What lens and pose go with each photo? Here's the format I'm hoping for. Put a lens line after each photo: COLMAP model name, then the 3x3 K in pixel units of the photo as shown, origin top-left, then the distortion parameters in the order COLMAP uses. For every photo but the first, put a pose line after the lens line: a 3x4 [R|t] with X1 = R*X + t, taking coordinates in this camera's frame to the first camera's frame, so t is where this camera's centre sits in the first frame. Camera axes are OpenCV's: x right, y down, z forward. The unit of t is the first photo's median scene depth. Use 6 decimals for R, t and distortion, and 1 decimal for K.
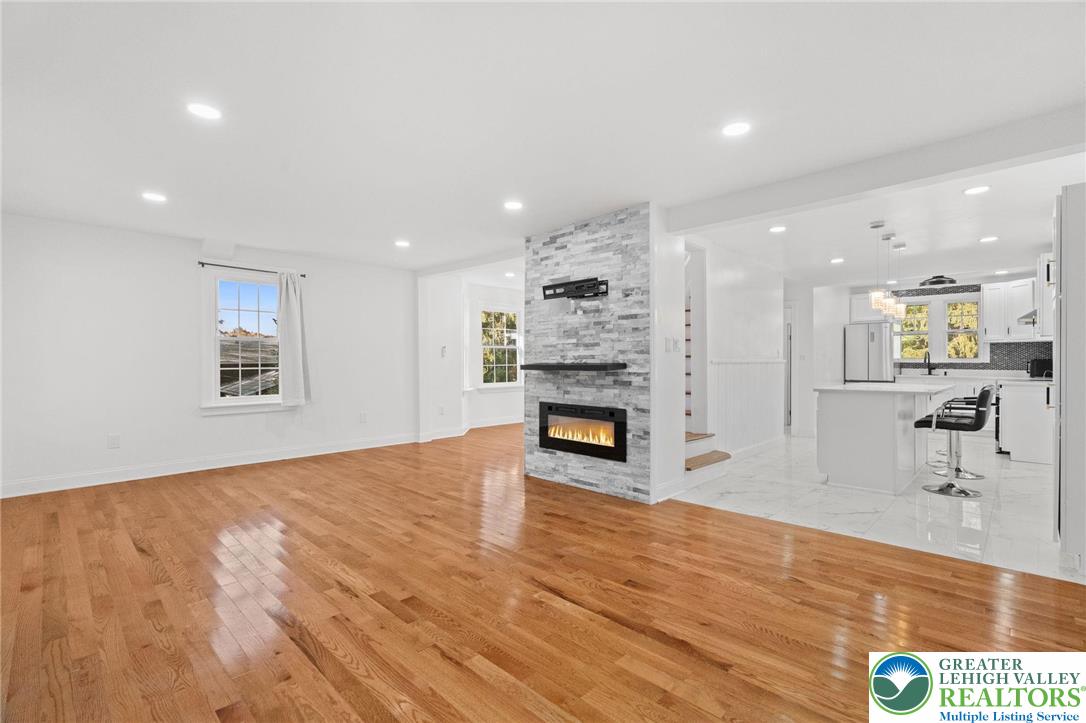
lens RADIAL K [[491.3, 0, 546.1], [0, 491.3, 363.7], [0, 0, 1]] dist [-0.007640, 0.002073]
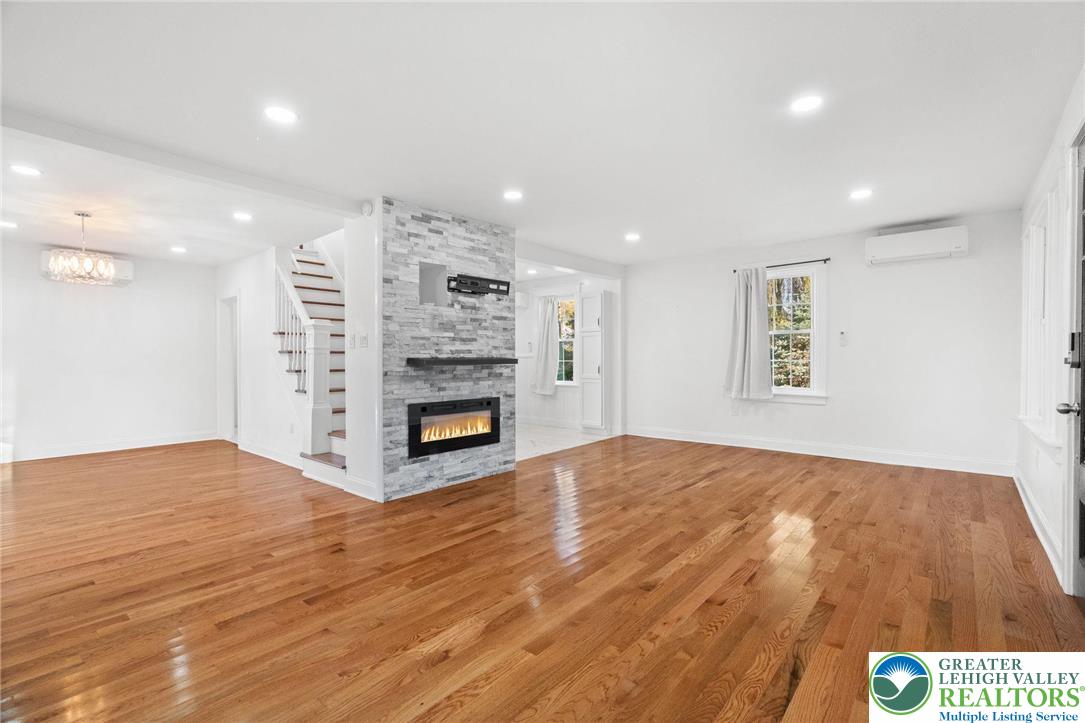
lens RADIAL K [[490.8, 0, 543.3], [0, 490.8, 362.5], [0, 0, 1]] dist [-0.007640, 0.002073]
pose [[-0.069305, -0.007179, 0.997570, -0.954856], [0.009412, 0.999925, 0.007850, 0.002528], [-0.997551, 0.009933, -0.069232, 0.921706]]
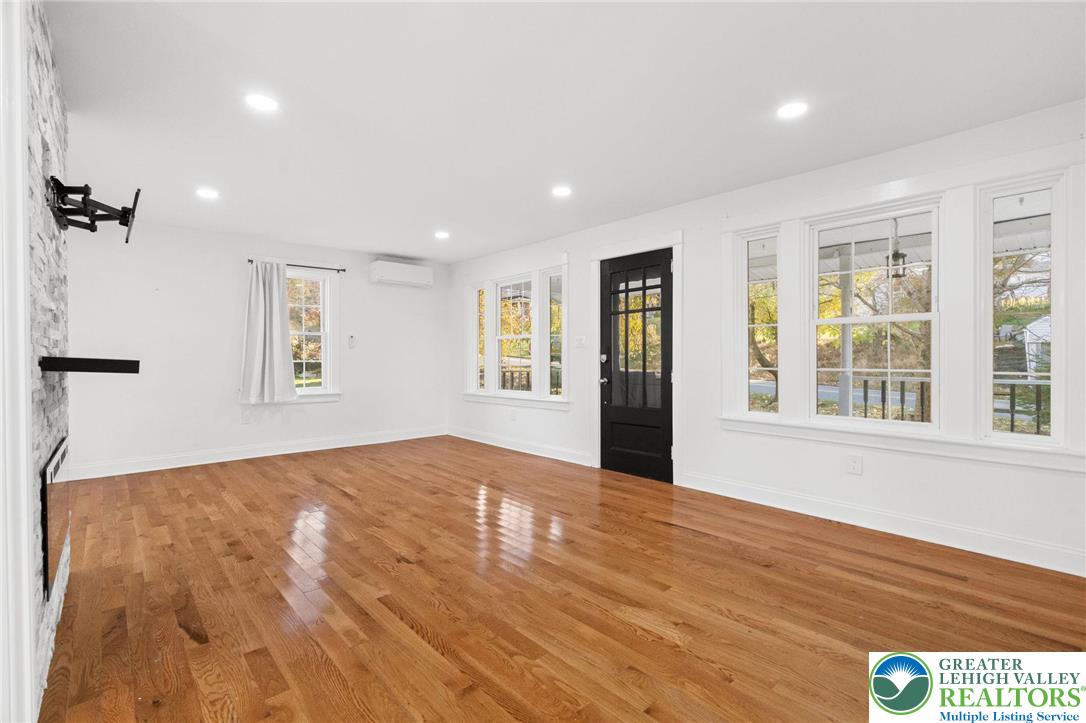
lens RADIAL K [[491.3, 0, 542.1], [0, 491.3, 359.3], [0, 0, 1]] dist [-0.007640, 0.002073]
pose [[-0.997542, 0.003888, 0.069966, -0.422647], [0.004520, 0.999950, 0.008884, -0.000195], [-0.069928, 0.009179, -0.997510, 1.460528]]
